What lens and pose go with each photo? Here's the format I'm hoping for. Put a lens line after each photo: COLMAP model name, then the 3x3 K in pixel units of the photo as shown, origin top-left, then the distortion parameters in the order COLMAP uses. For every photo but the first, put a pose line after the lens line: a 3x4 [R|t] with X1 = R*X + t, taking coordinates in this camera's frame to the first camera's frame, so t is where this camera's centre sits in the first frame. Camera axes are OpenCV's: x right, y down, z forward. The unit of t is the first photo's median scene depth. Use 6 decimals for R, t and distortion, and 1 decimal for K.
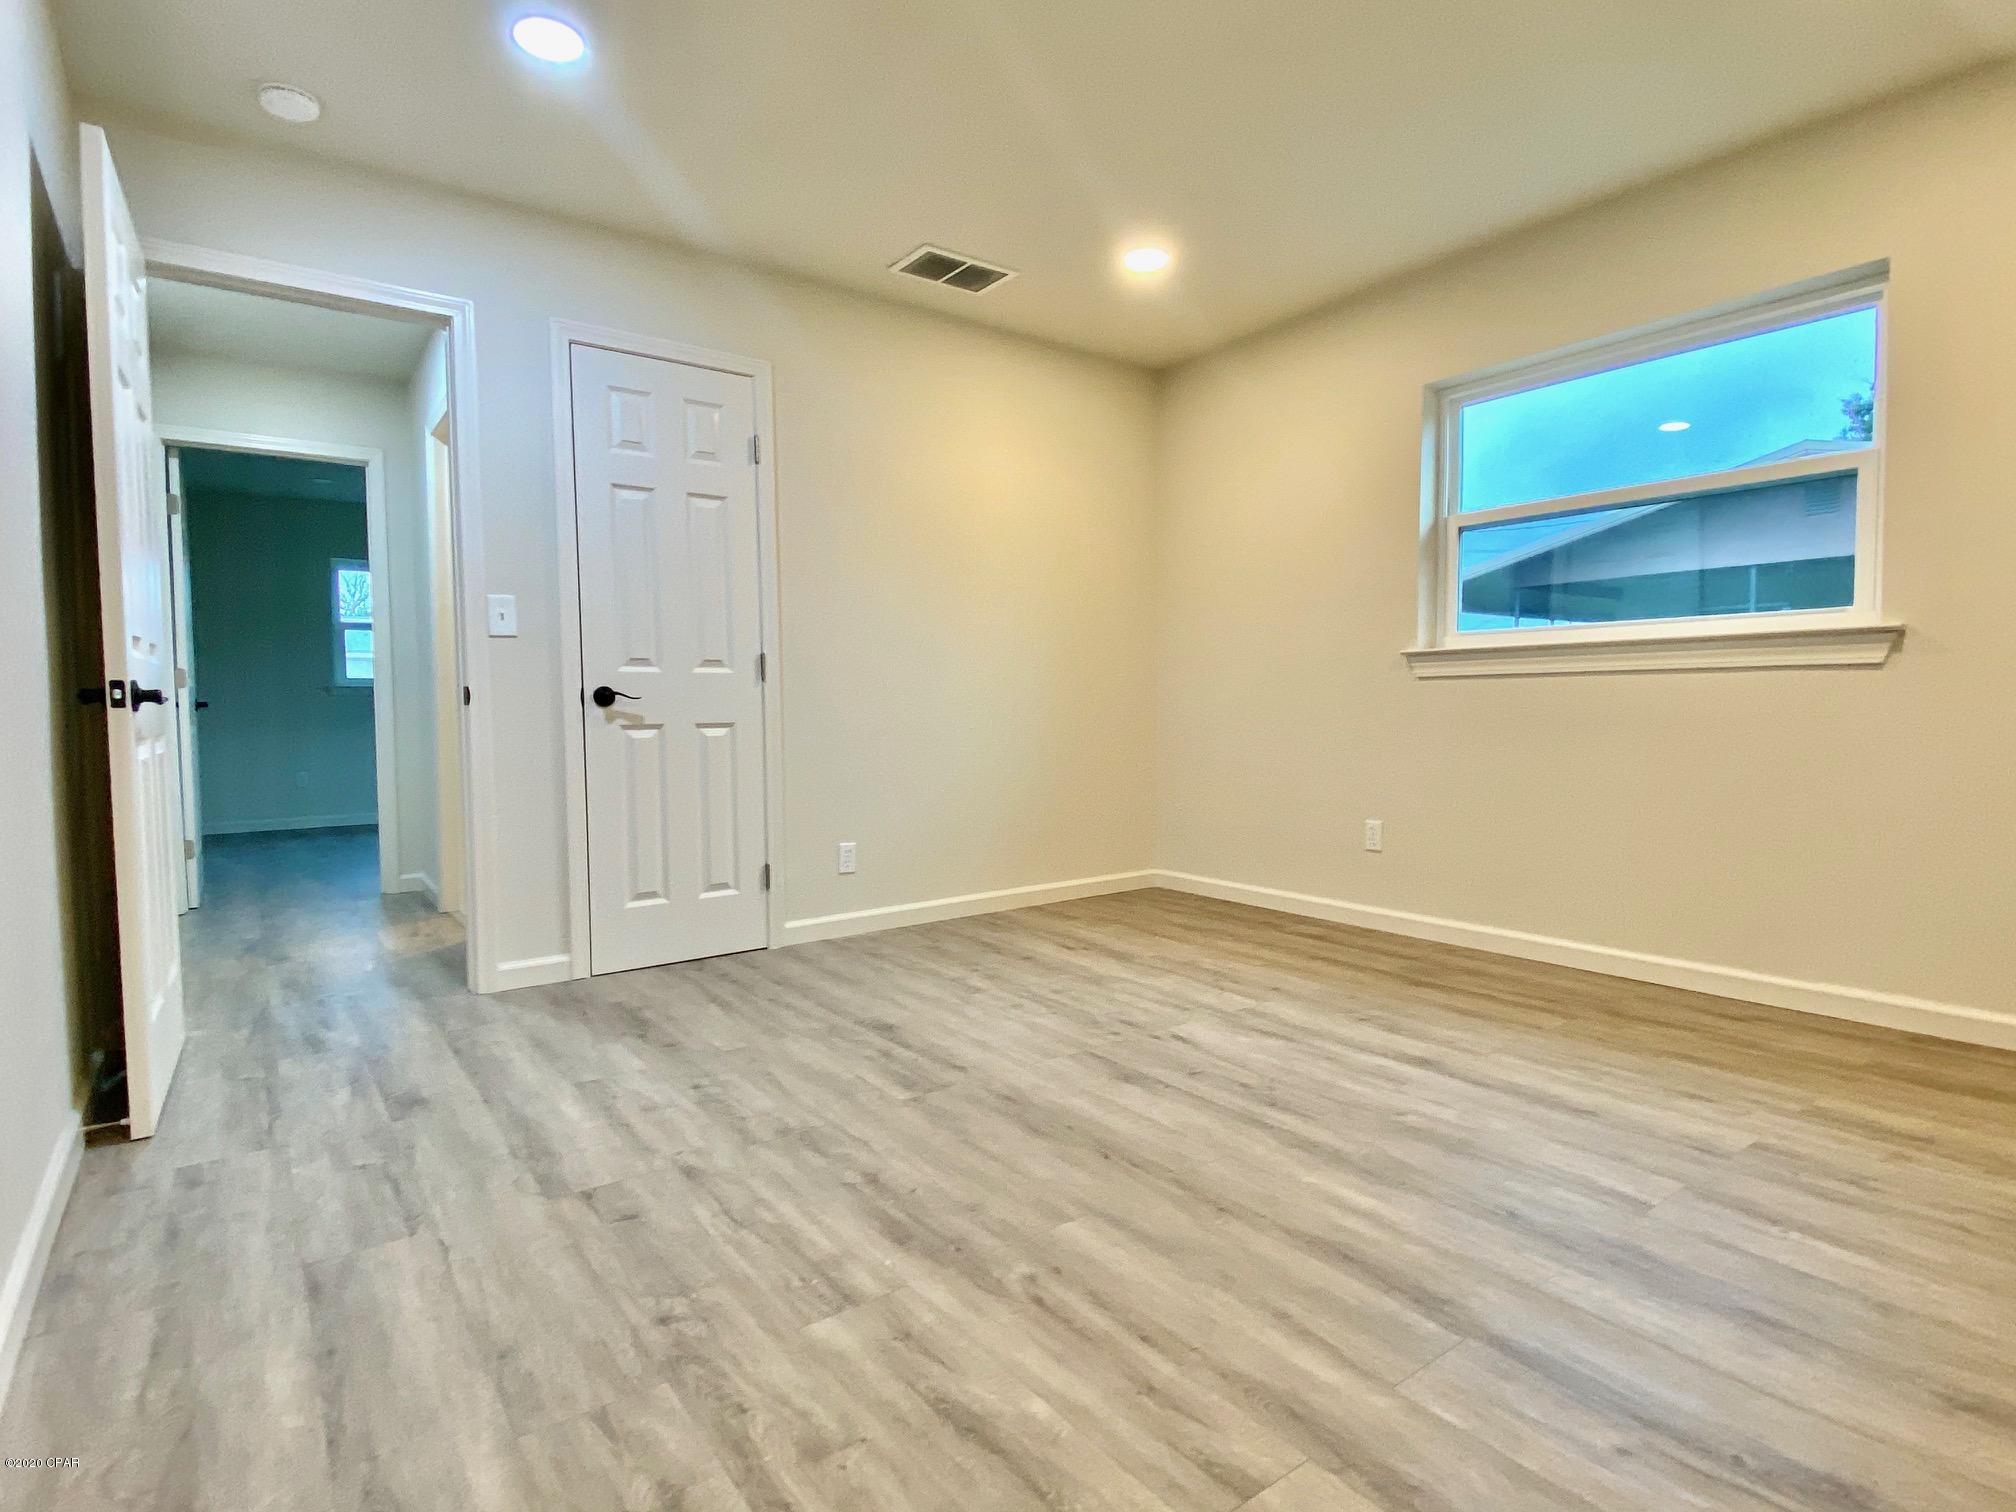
lens RADIAL K [[1070.3, 0, 1020.9], [0, 1070.3, 744.5], [0, 0, 1]] dist [0.017634, -0.013523]
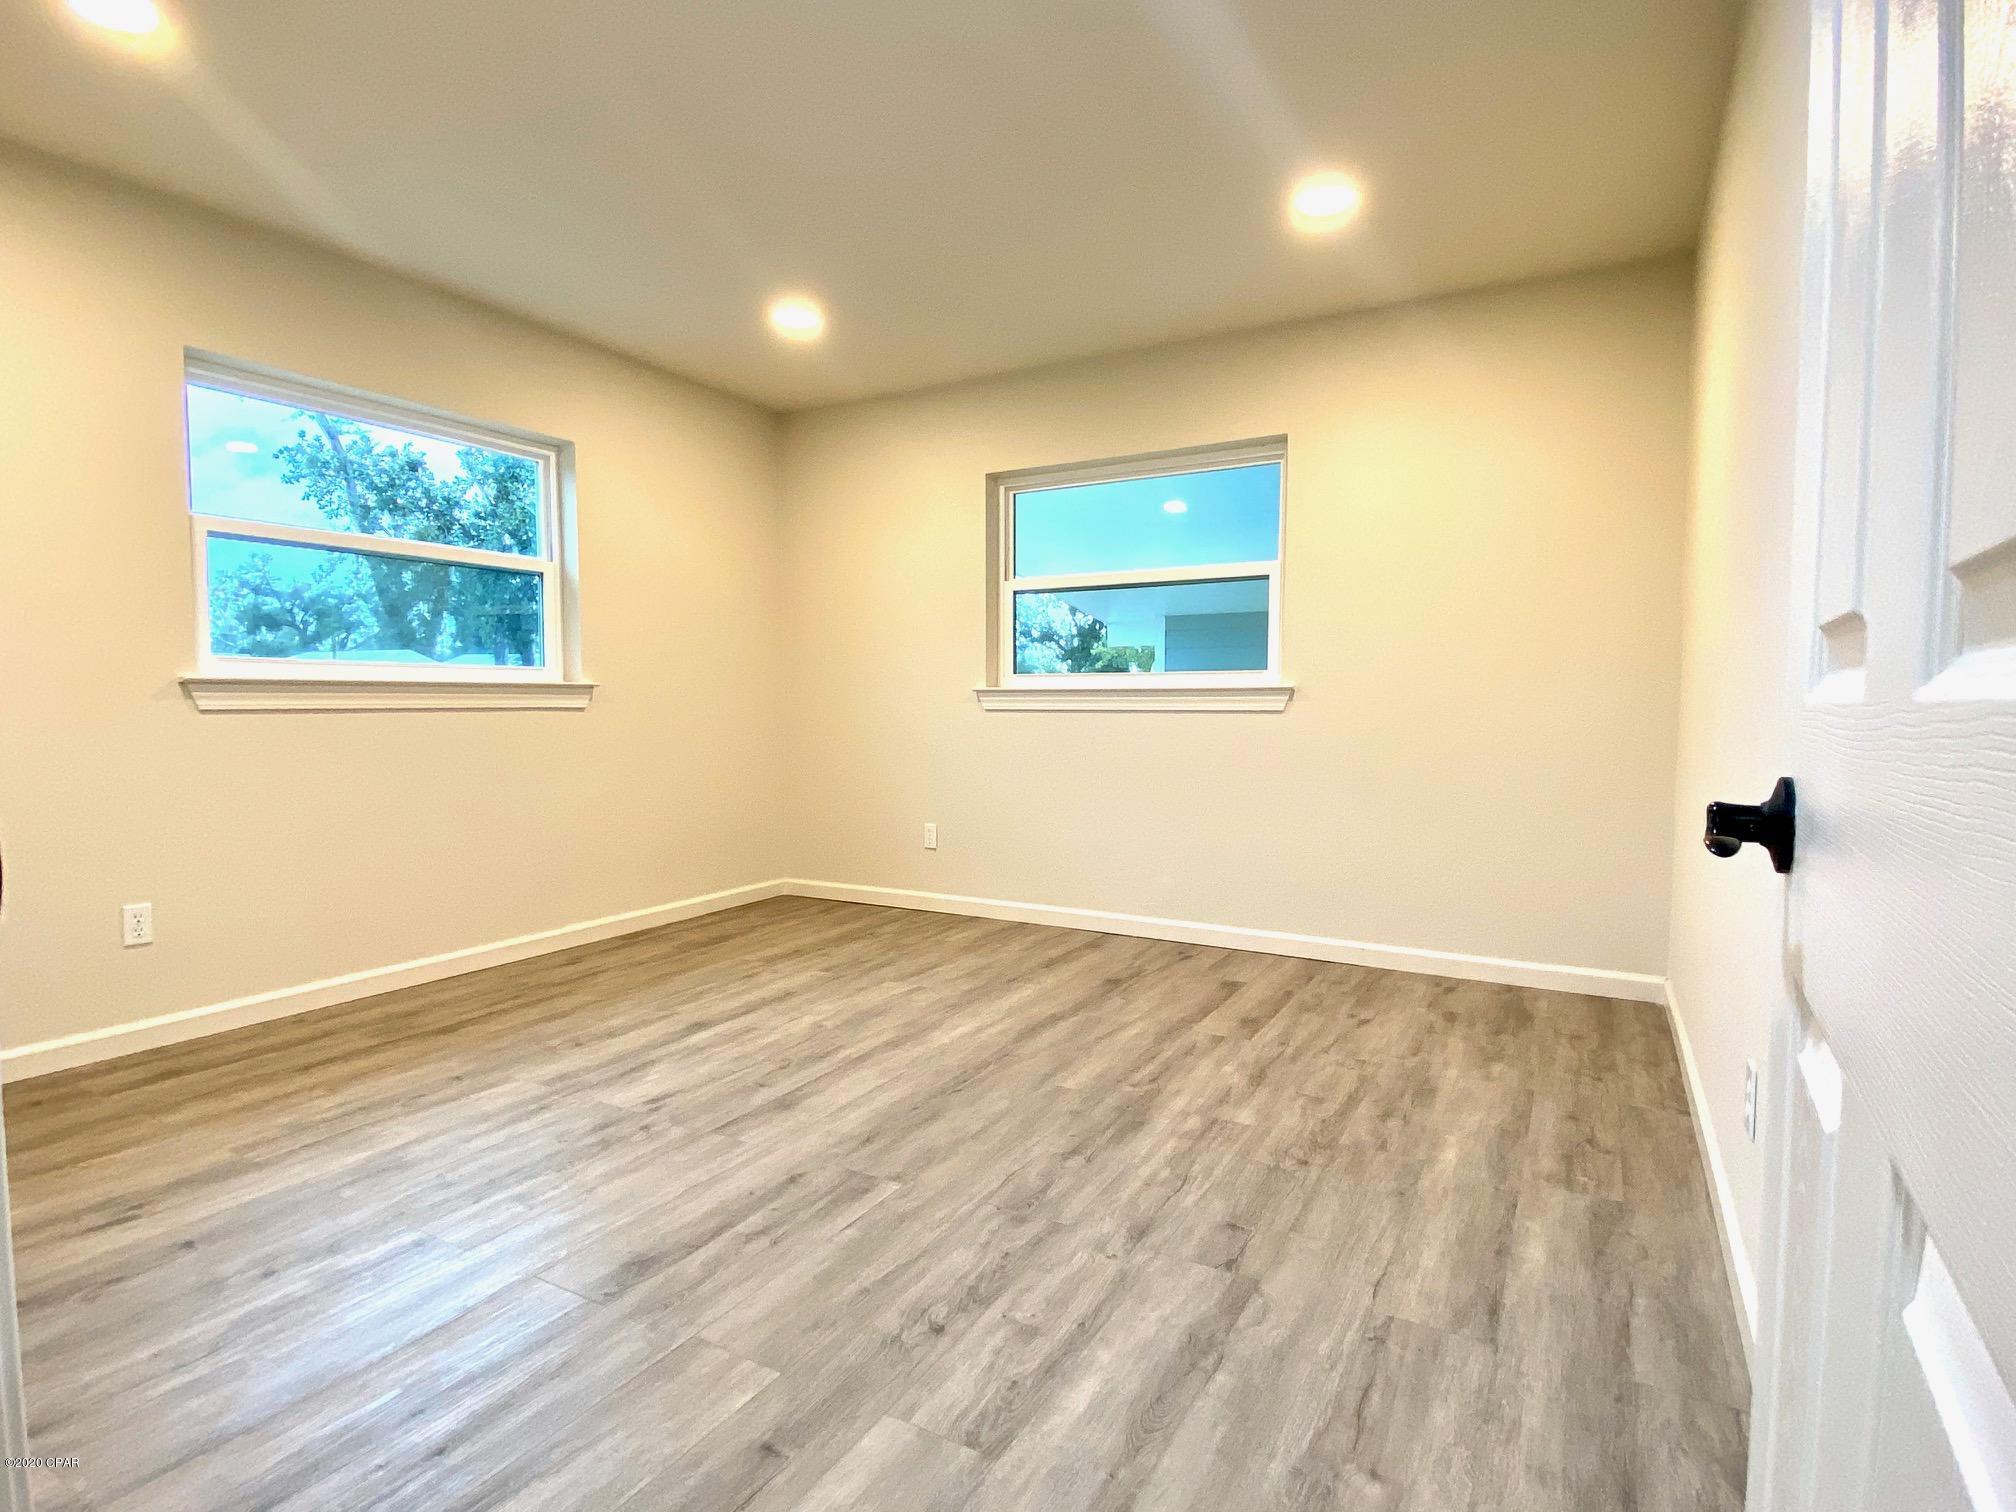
lens RADIAL K [[1070.3, 0, 994.5], [0, 1070.3, 720.1], [0, 0, 1]] dist [0.017634, -0.013523]
pose [[-0.413238, -0.012563, 0.910536, -1.046957], [0.042301, 0.998561, 0.032975, -0.101113], [-0.909640, 0.052143, -0.412112, 1.374330]]
